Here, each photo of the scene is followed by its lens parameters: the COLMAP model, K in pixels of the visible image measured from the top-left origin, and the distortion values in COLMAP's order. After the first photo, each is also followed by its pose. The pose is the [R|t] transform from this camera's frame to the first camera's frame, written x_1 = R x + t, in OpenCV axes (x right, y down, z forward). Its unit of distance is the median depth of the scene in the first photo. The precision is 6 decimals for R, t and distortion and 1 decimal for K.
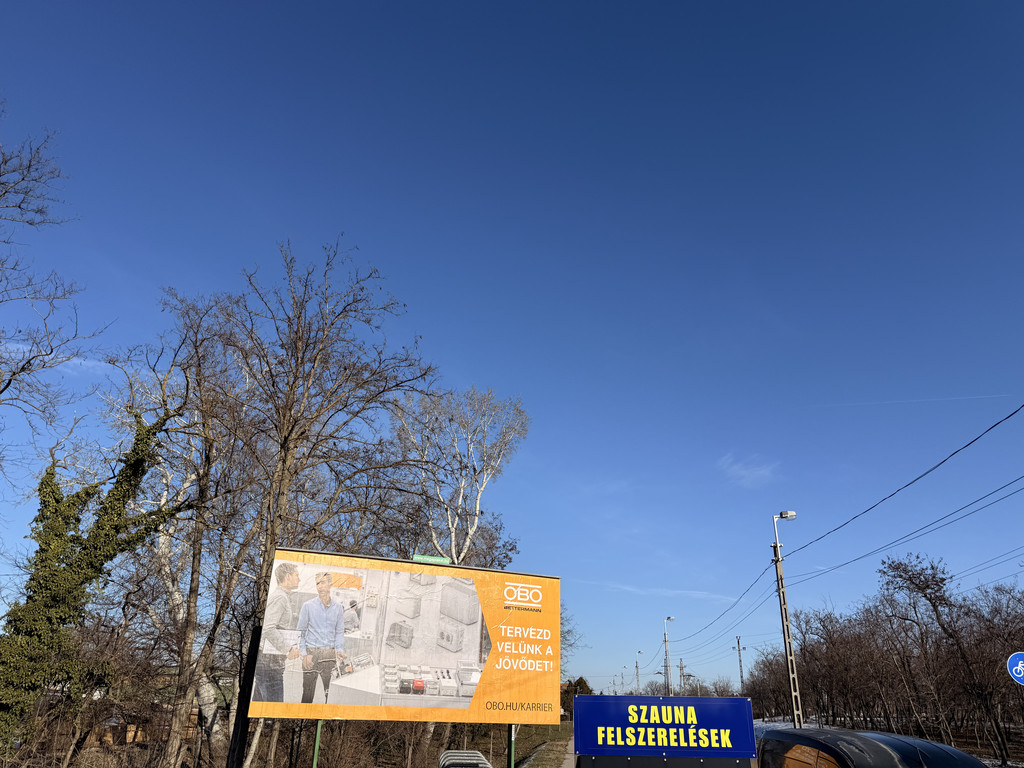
lens RADIAL K [[743.6, 0, 523.8], [0, 743.6, 367.9], [0, 0, 1]] dist [0.092170, -0.100157]
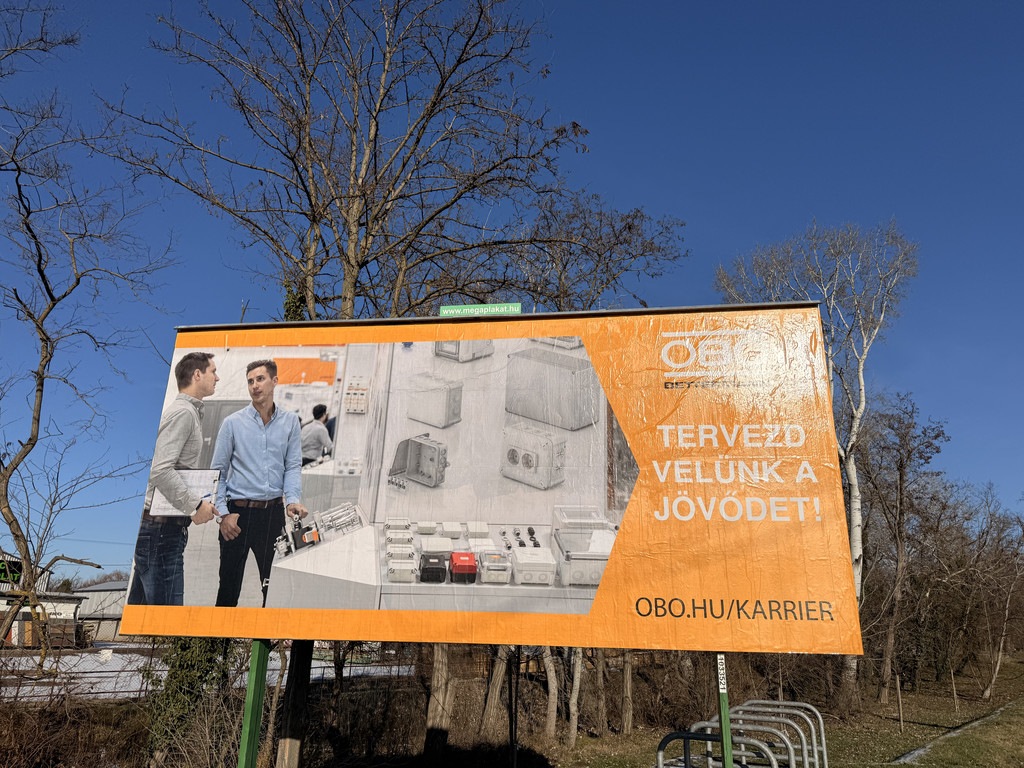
lens RADIAL K [[743.6, 0, 494.4], [0, 743.6, 370.7], [0, 0, 1]] dist [0.092170, -0.100157]
pose [[0.827966, -0.196127, -0.525363, 0.117931], [0.235618, 0.971808, 0.008538, 0.288908], [0.508878, -0.130854, 0.850835, 0.604287]]
